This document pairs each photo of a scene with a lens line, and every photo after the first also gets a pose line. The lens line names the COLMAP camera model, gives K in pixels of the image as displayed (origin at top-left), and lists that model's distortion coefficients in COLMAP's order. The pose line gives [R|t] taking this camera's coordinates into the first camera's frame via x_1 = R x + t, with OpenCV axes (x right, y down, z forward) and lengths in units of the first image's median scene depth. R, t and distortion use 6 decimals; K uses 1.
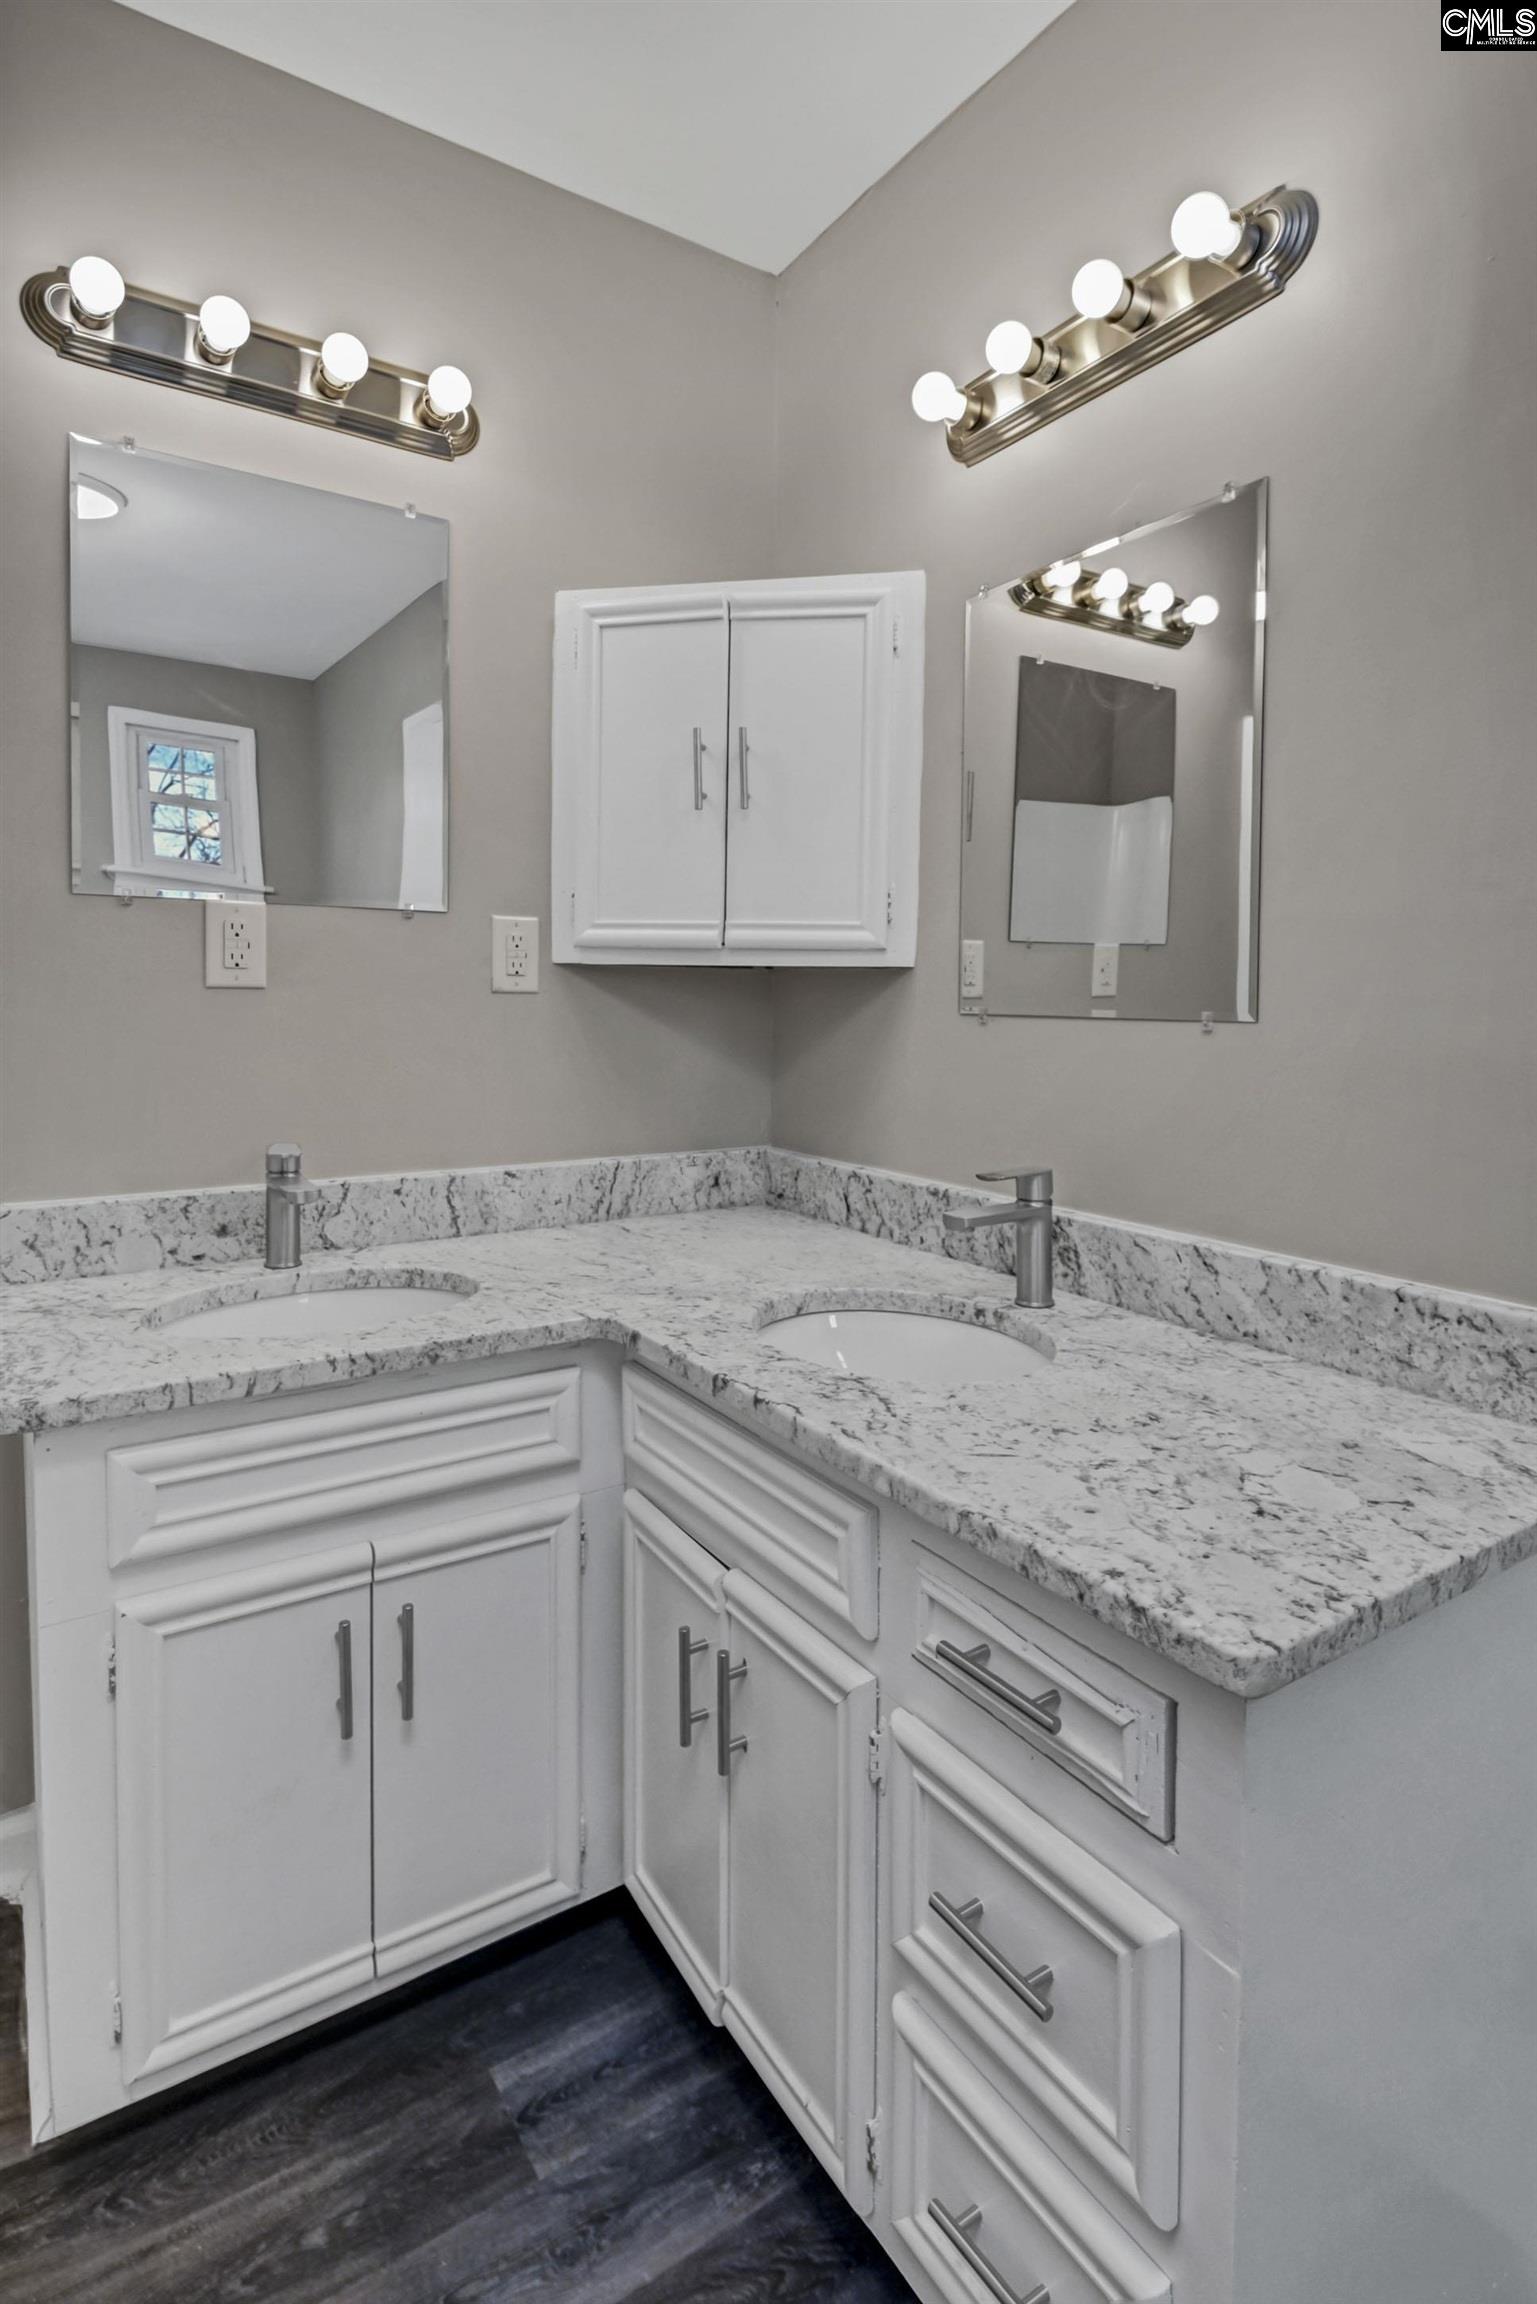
lens RADIAL K [[1158.7, 0, 763.5], [0, 1158.7, 1084.4], [0, 0, 1]] dist [0.000510, -0.013753]
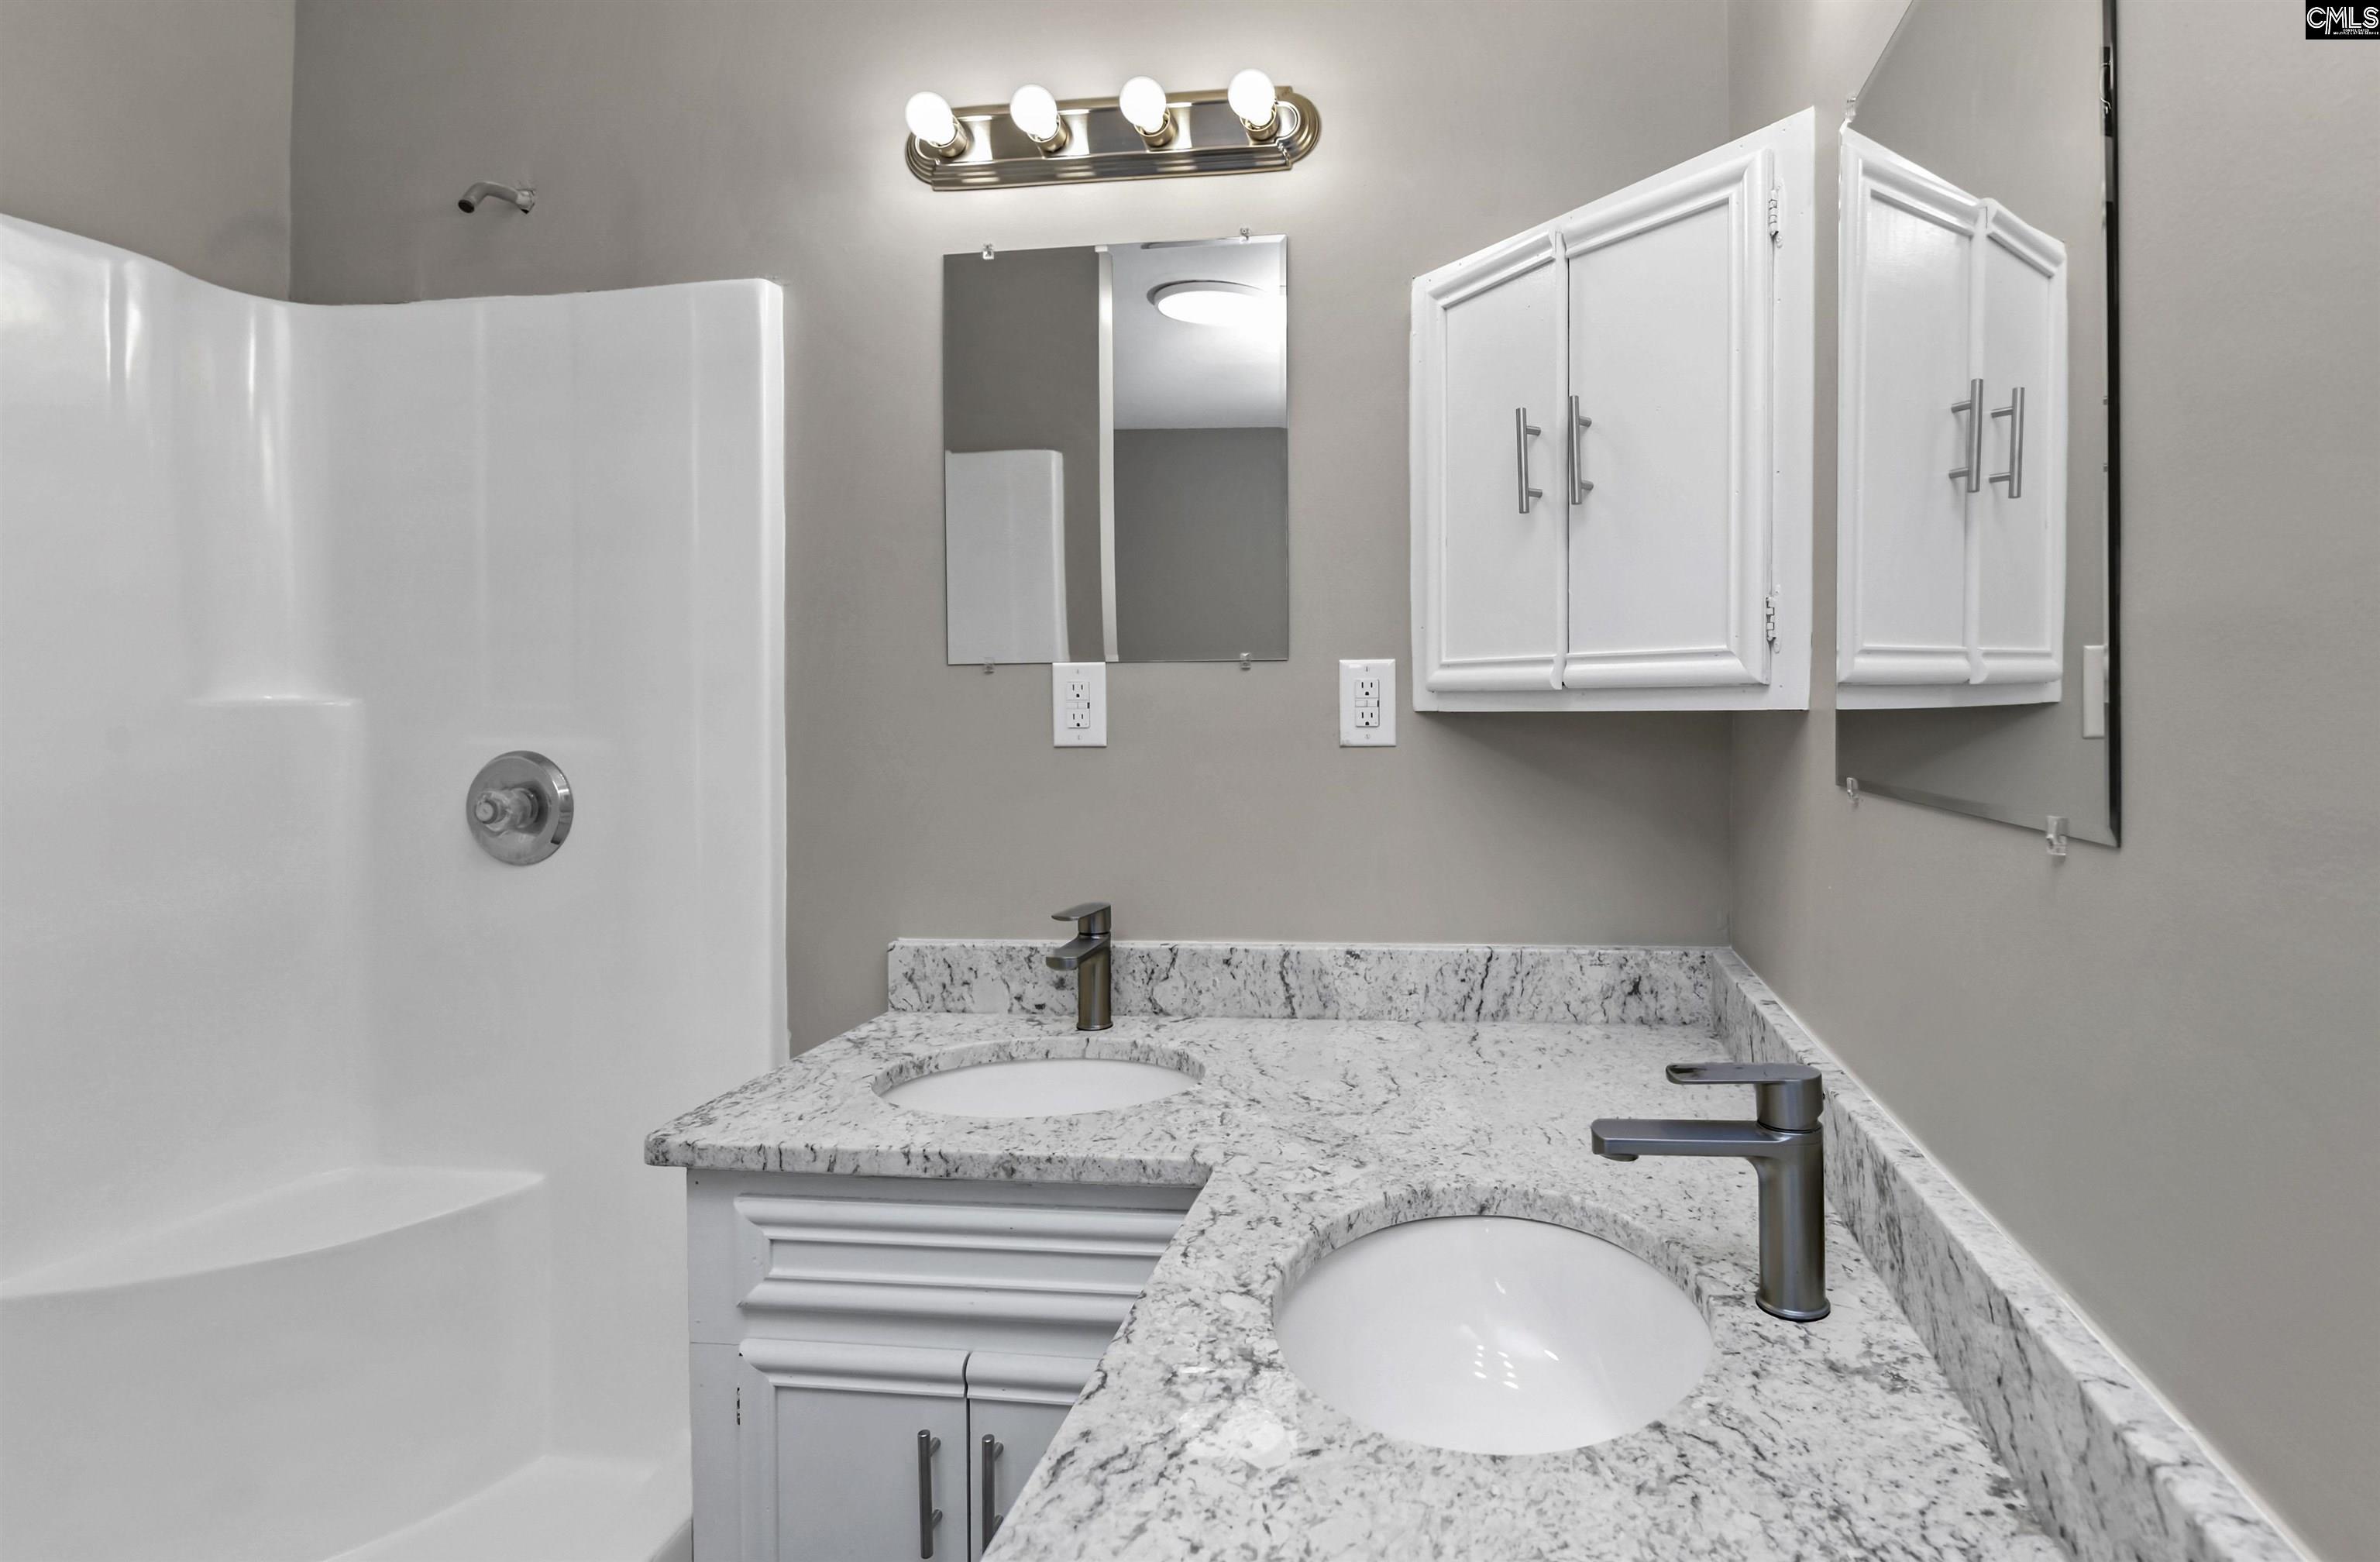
lens RADIAL K [[1171.3, 0, 1190.0], [0, 1171.3, 781.0], [0, 0, 1]] dist [-0.003030, -0.000135]
pose [[0.768789, 0.013067, -0.639369, 0.272366], [-0.030312, 0.999412, -0.016023, -0.038313], [0.638784, 0.031699, 0.768733, 0.259409]]
